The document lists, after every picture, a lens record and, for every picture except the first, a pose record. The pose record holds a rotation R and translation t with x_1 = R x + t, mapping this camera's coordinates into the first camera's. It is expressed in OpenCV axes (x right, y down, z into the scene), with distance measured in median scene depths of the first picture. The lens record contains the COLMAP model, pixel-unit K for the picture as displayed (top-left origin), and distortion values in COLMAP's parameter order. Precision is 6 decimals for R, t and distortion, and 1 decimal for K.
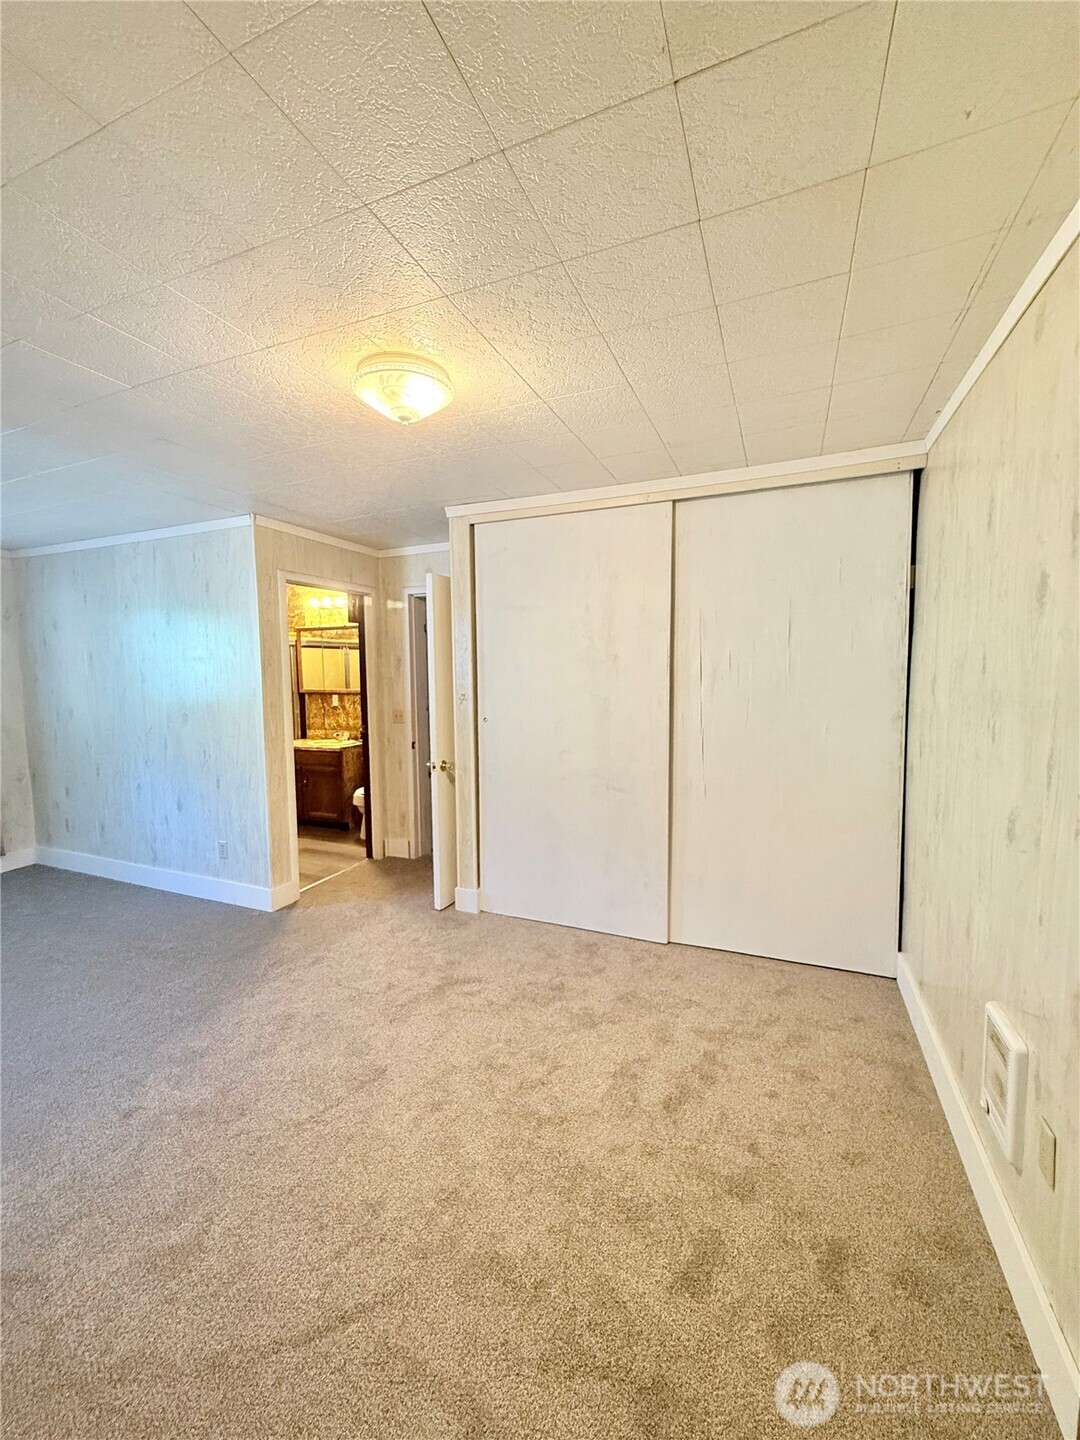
lens RADIAL K [[574.1, 0, 541.5], [0, 574.1, 715.8], [0, 0, 1]] dist [0.002955, -0.000751]
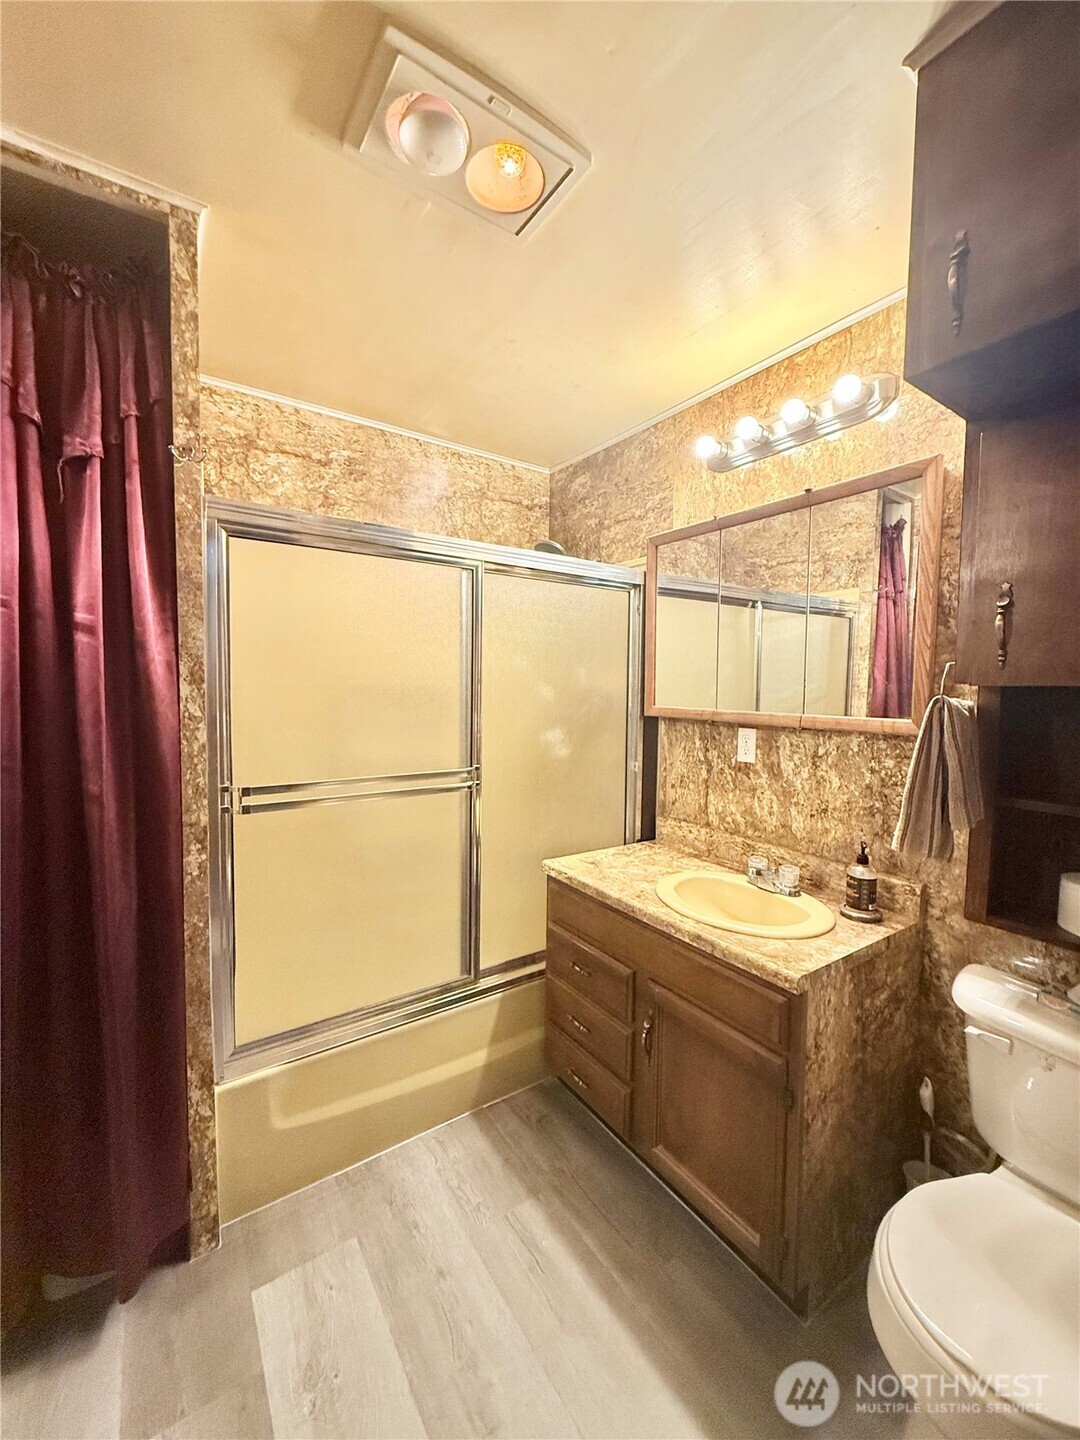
lens RADIAL K [[574.1, 0, 538.7], [0, 574.1, 712.1], [0, 0, 1]] dist [0.002955, -0.000751]
pose [[0.834022, 0.045587, -0.549845, -0.475248], [-0.064653, 0.997790, -0.015343, -0.056395], [0.547930, 0.048345, 0.835126, 1.127818]]
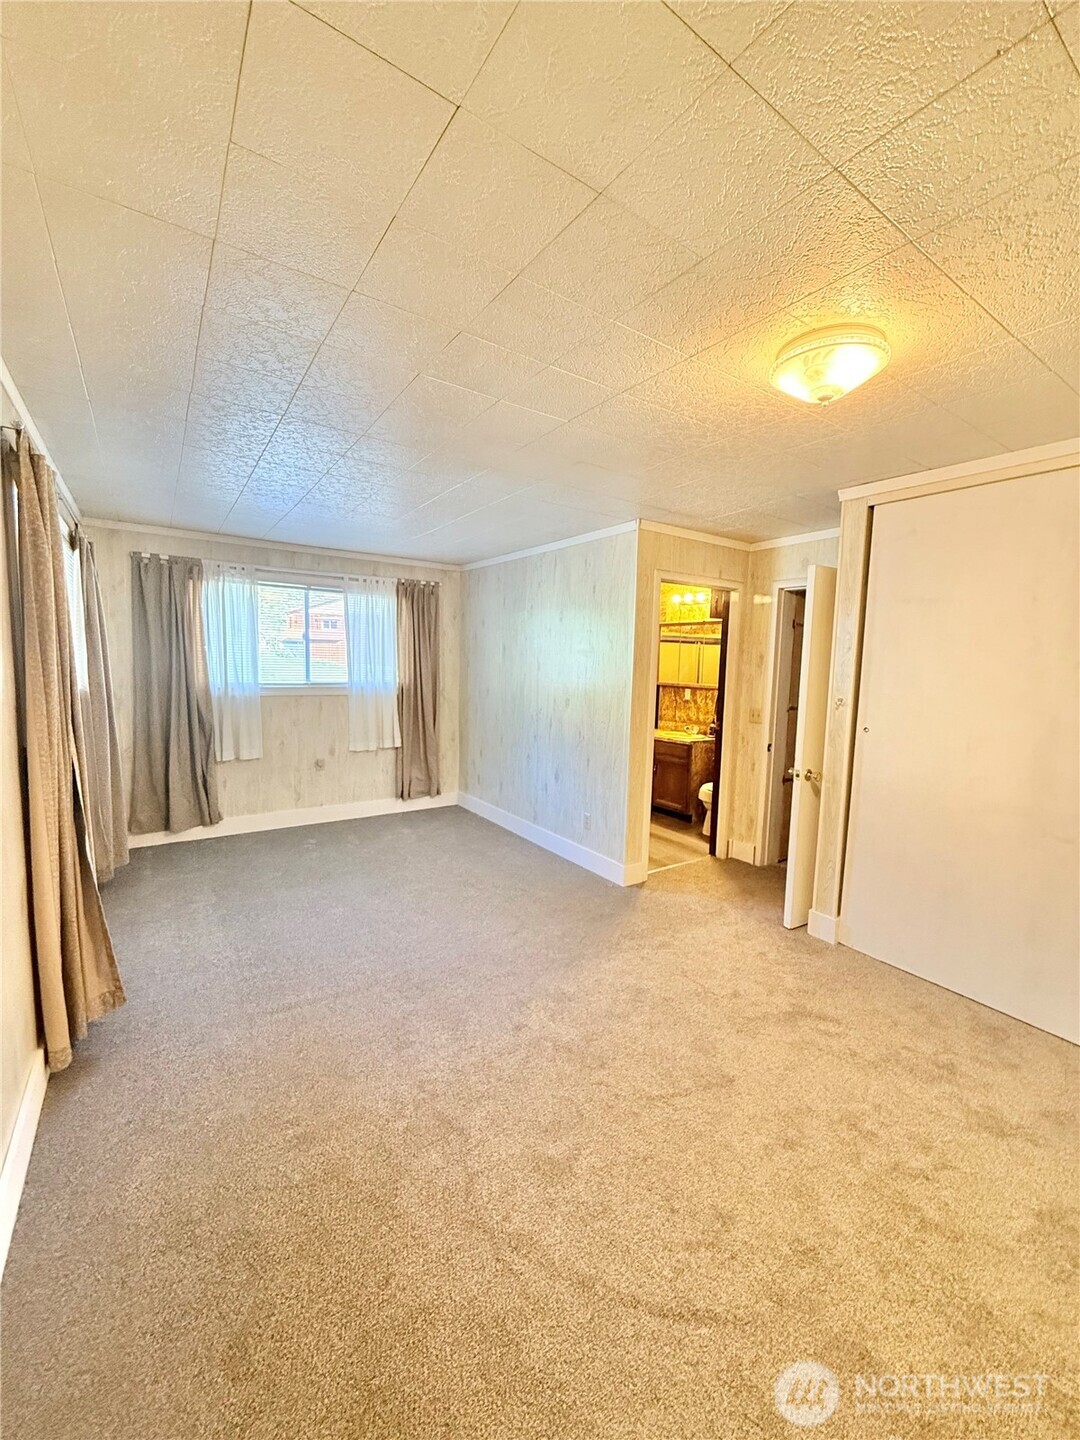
lens RADIAL K [[574.1, 0, 541.3], [0, 574.1, 716.0], [0, 0, 1]] dist [0.002955, -0.000751]
pose [[0.840127, 0.084271, -0.535802, -0.045844], [-0.078068, 0.996358, 0.034299, -0.005335], [0.536741, 0.013014, 0.843646, -0.004176]]
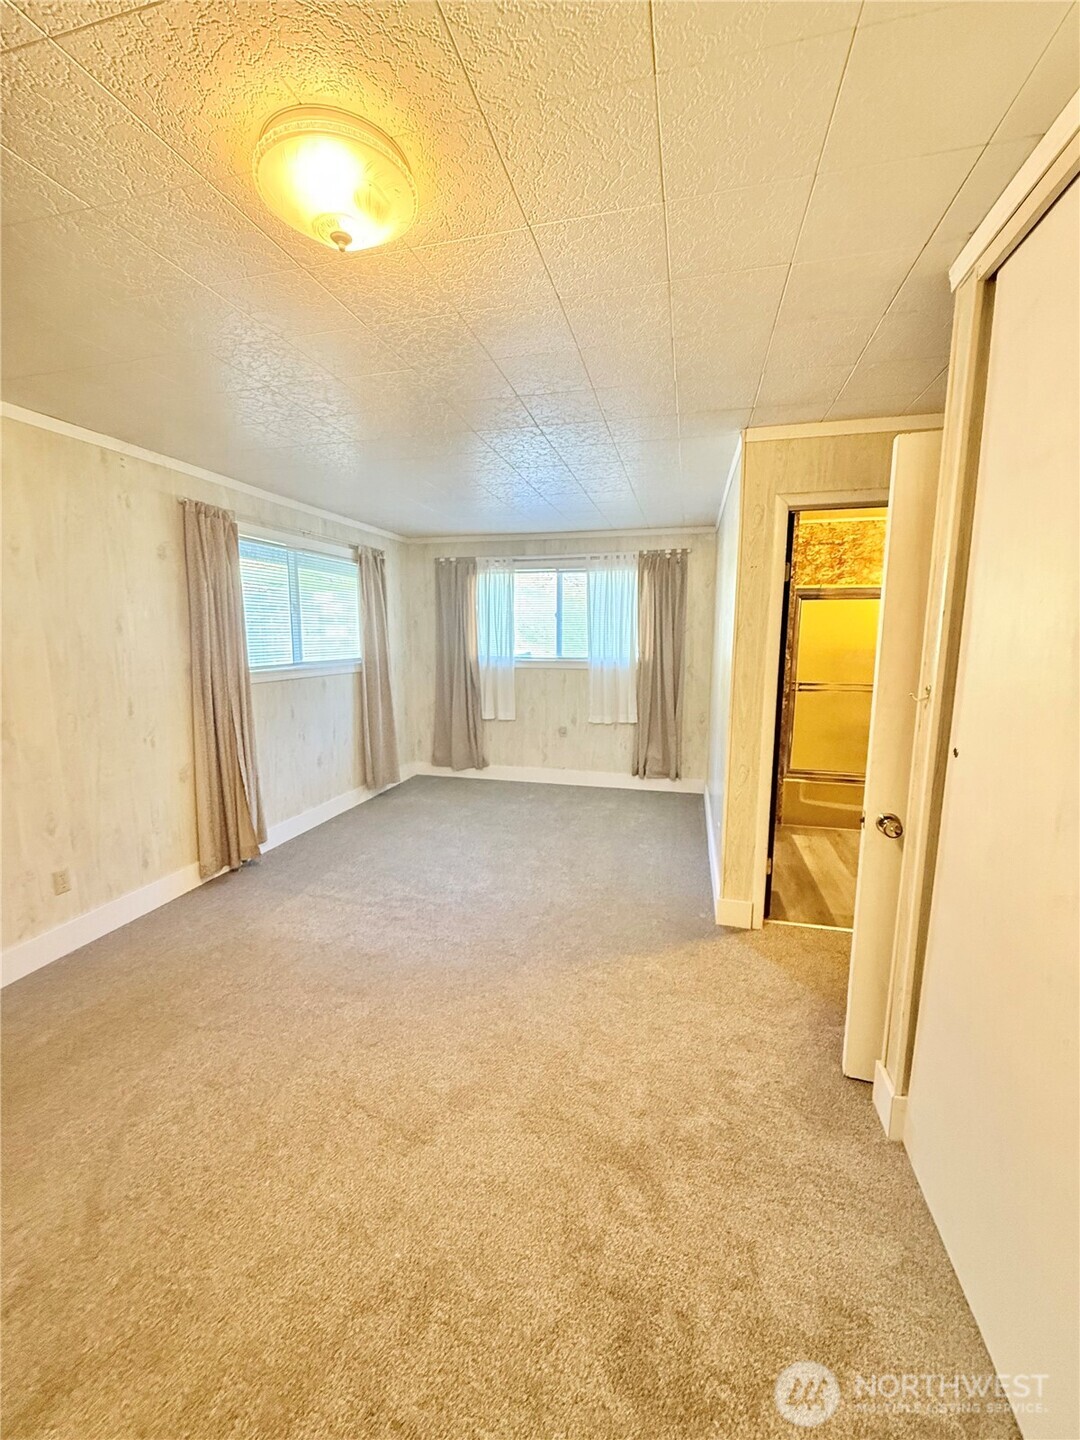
lens RADIAL K [[574.1, 0, 542.4], [0, 574.1, 717.0], [0, 0, 1]] dist [0.002955, -0.000751]
pose [[0.146480, 0.154741, -0.977036, 0.269847], [-0.083553, 0.986095, 0.143649, -0.055249], [0.985679, 0.060592, 0.157372, 0.618512]]
